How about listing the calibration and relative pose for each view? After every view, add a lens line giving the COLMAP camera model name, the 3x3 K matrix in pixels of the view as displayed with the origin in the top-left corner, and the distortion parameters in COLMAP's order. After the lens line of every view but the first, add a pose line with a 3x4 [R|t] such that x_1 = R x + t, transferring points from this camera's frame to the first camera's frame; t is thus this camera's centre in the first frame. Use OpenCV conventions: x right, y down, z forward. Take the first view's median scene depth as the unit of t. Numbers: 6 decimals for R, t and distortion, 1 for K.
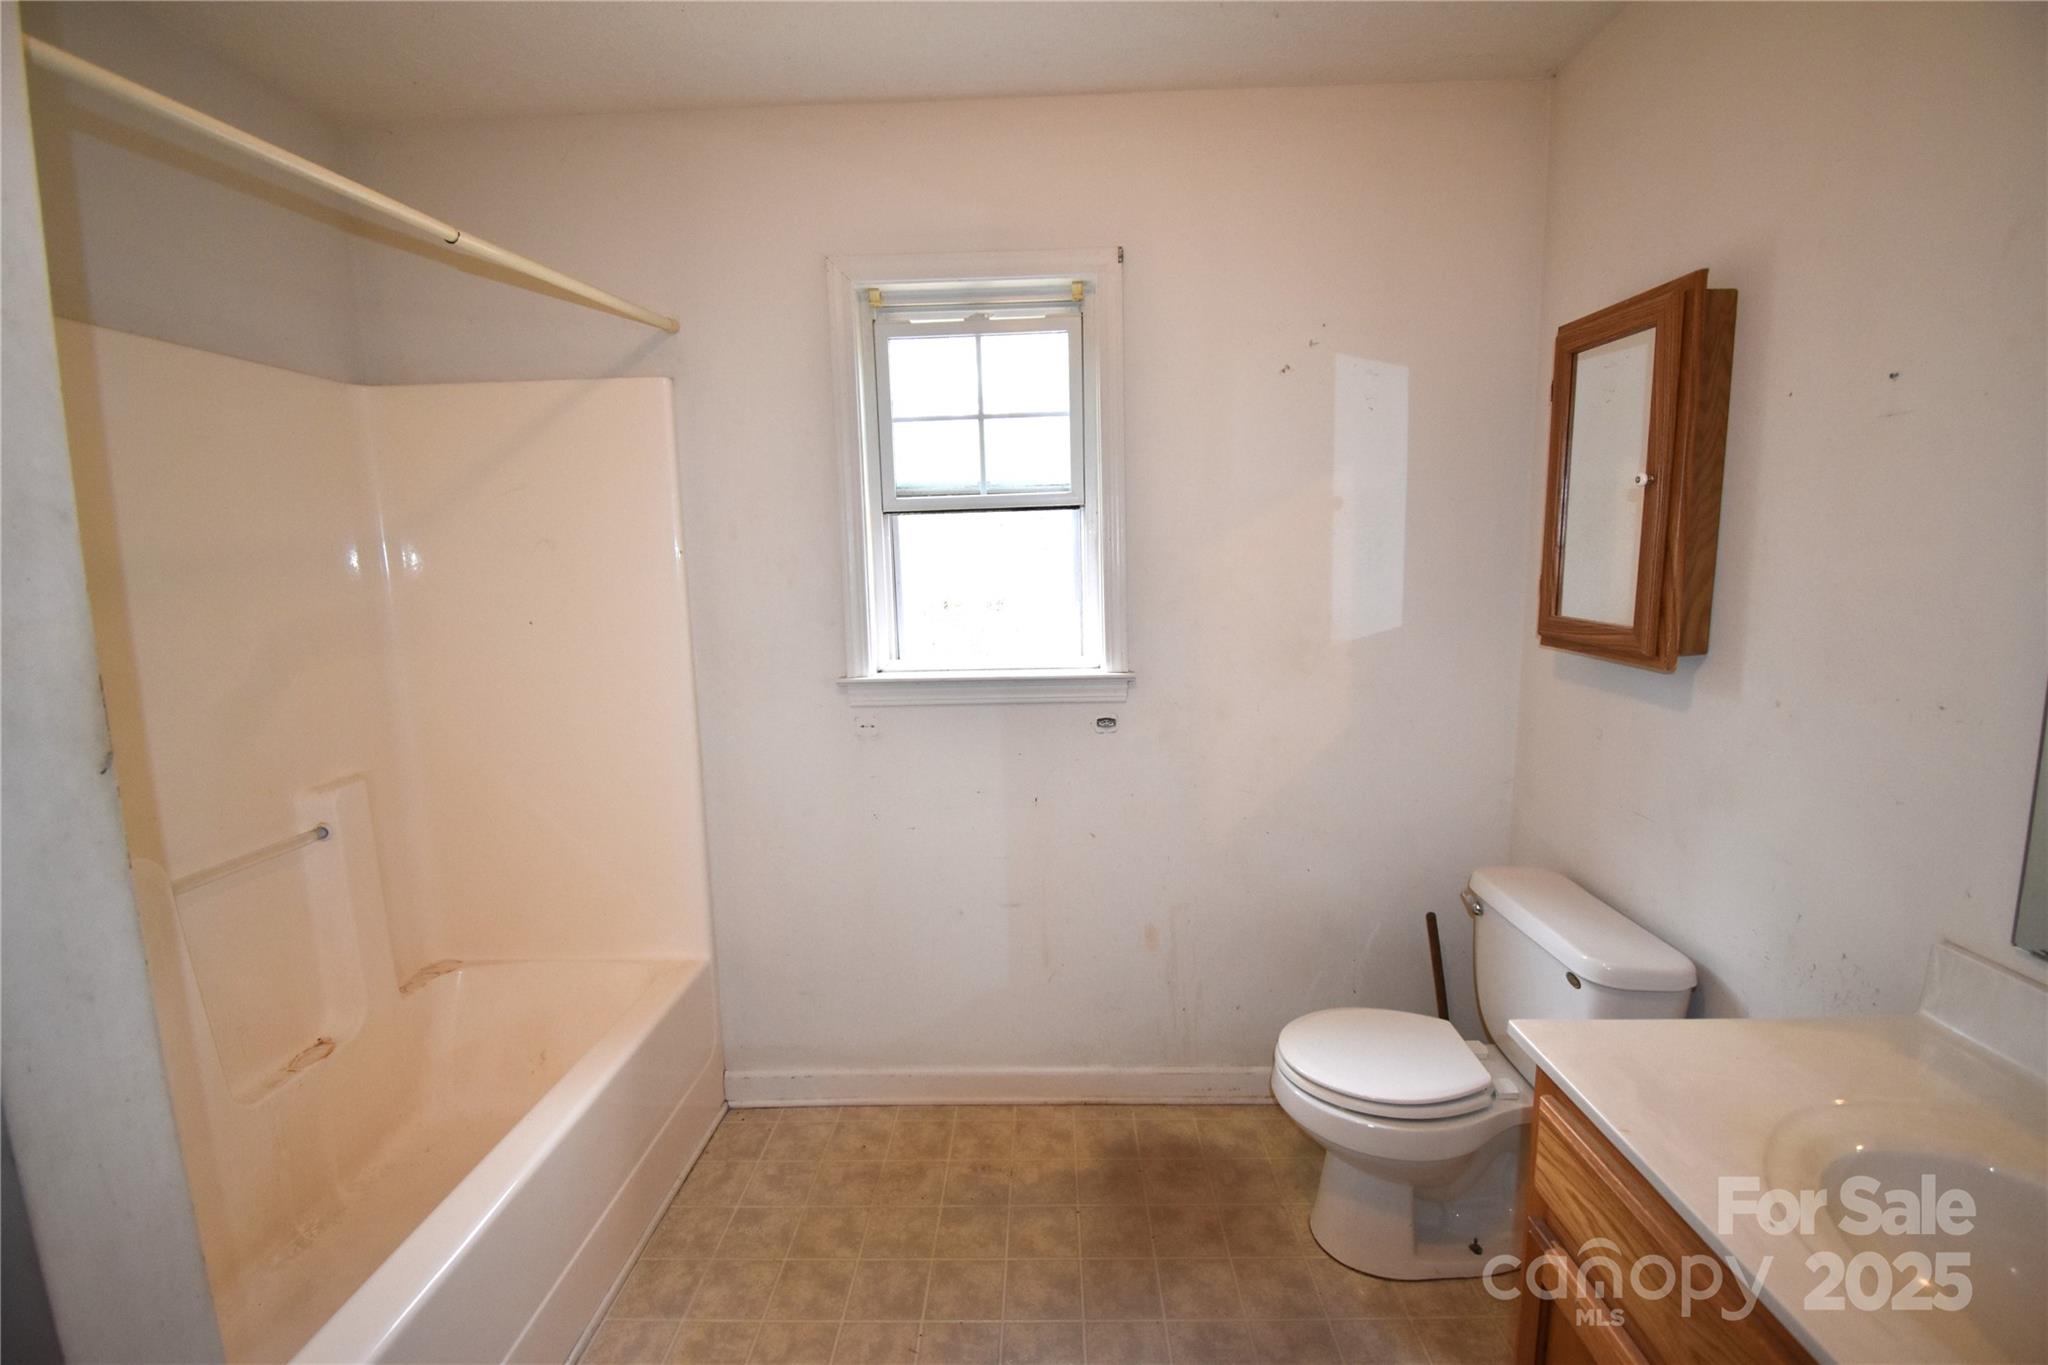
lens RADIAL K [[898.2, 0, 1020.3], [0, 898.2, 679.1], [0, 0, 1]] dist [0.019833, -0.023770]
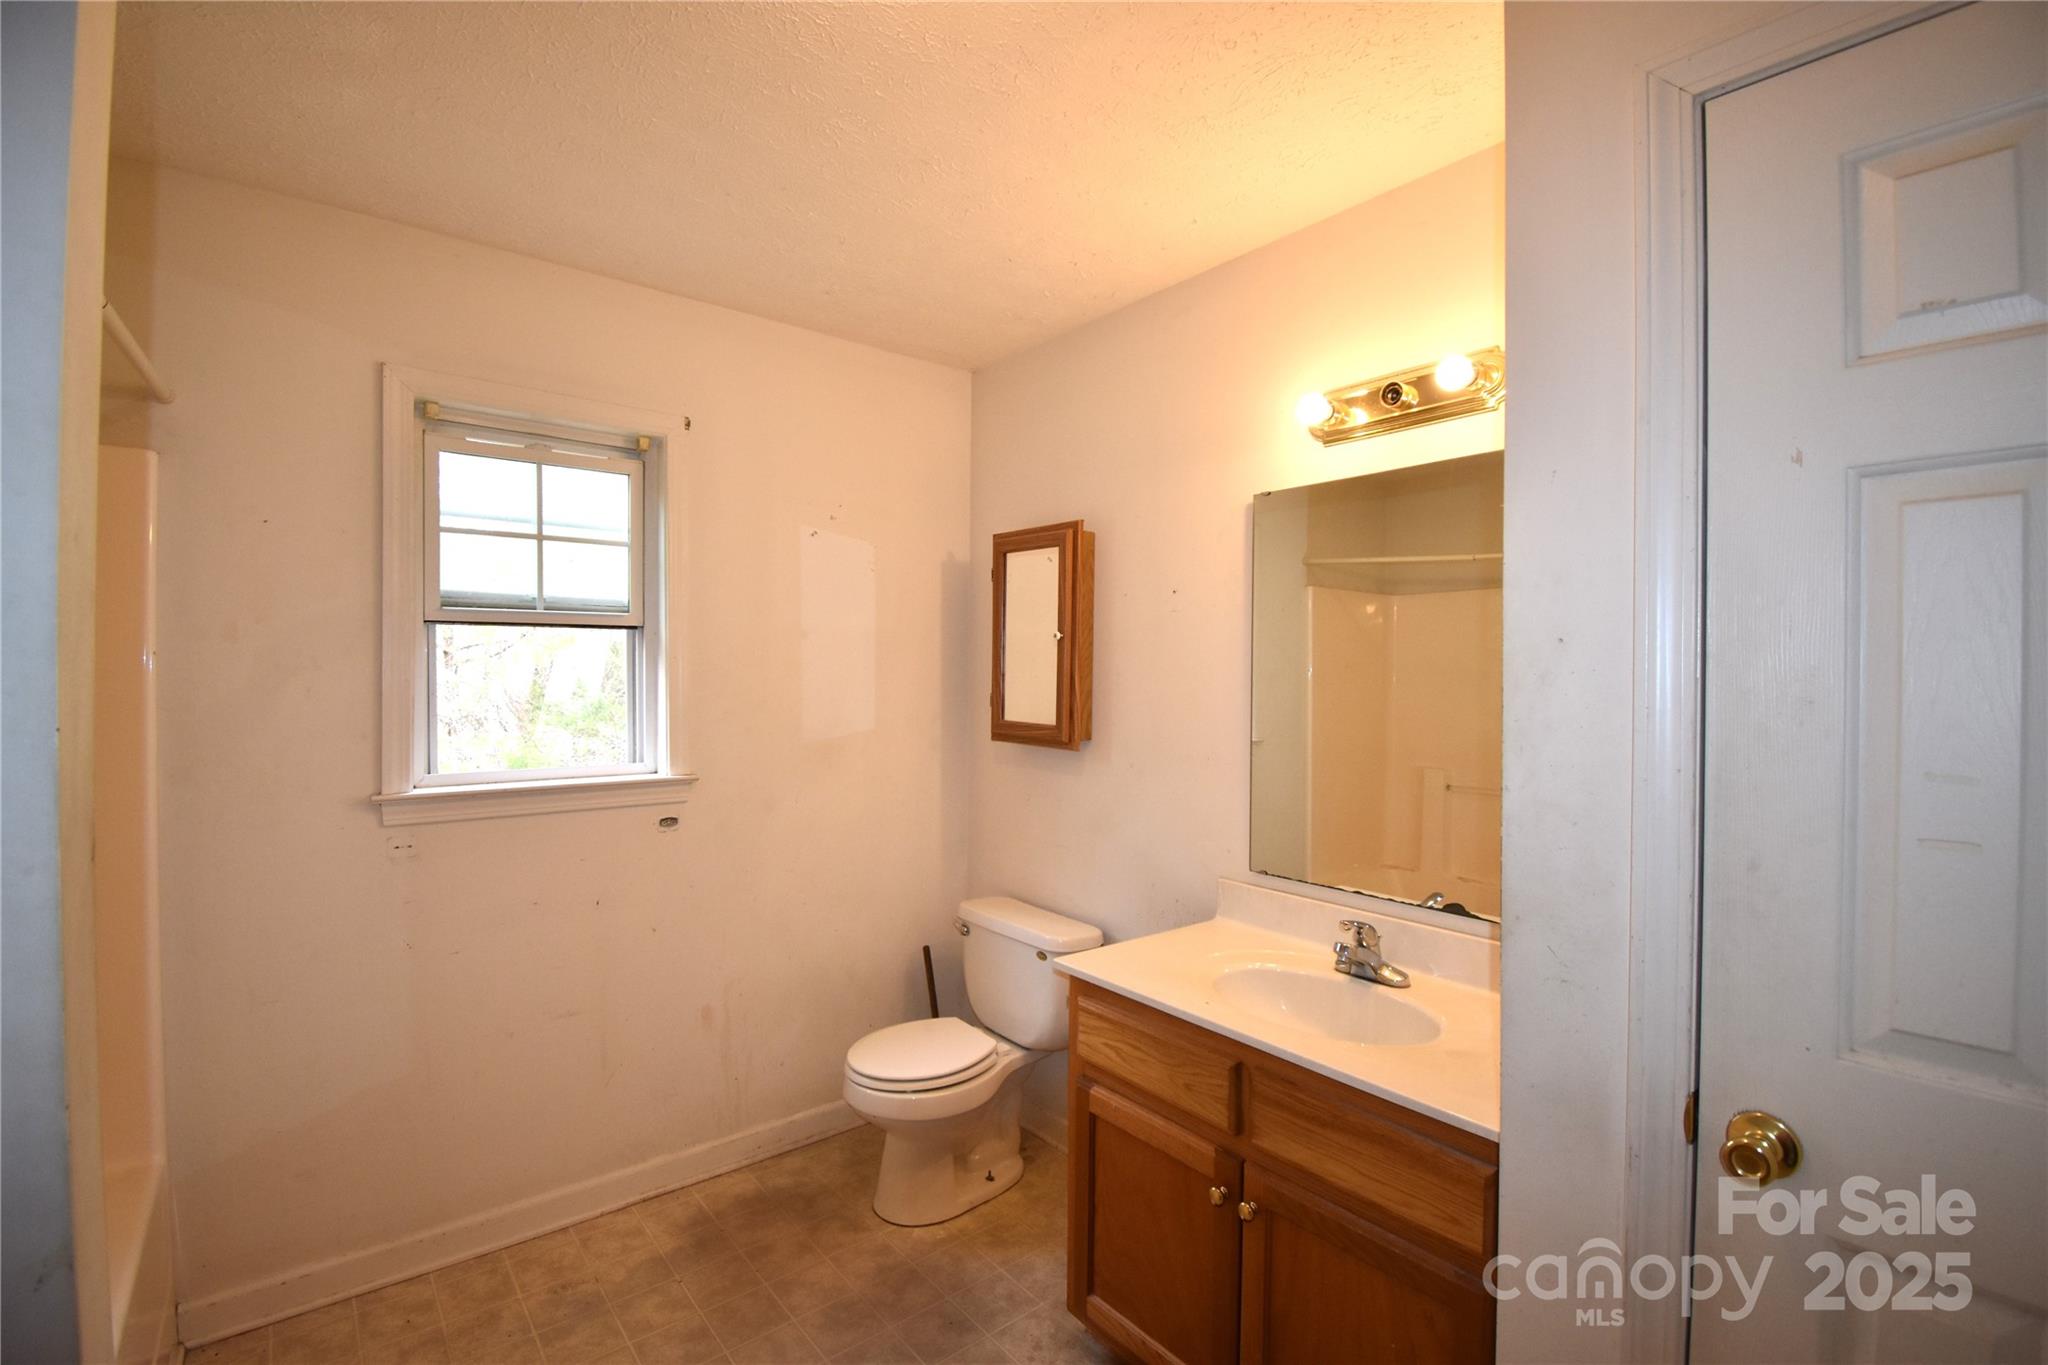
lens RADIAL K [[898.2, 0, 1020.3], [0, 898.2, 679.1], [0, 0, 1]] dist [0.019833, -0.023770]
pose [[0.764740, 0.023855, 0.643897, -0.306758], [0.063594, 0.991641, -0.112267, 0.027930], [-0.641193, 0.126803, 0.756831, -0.142308]]
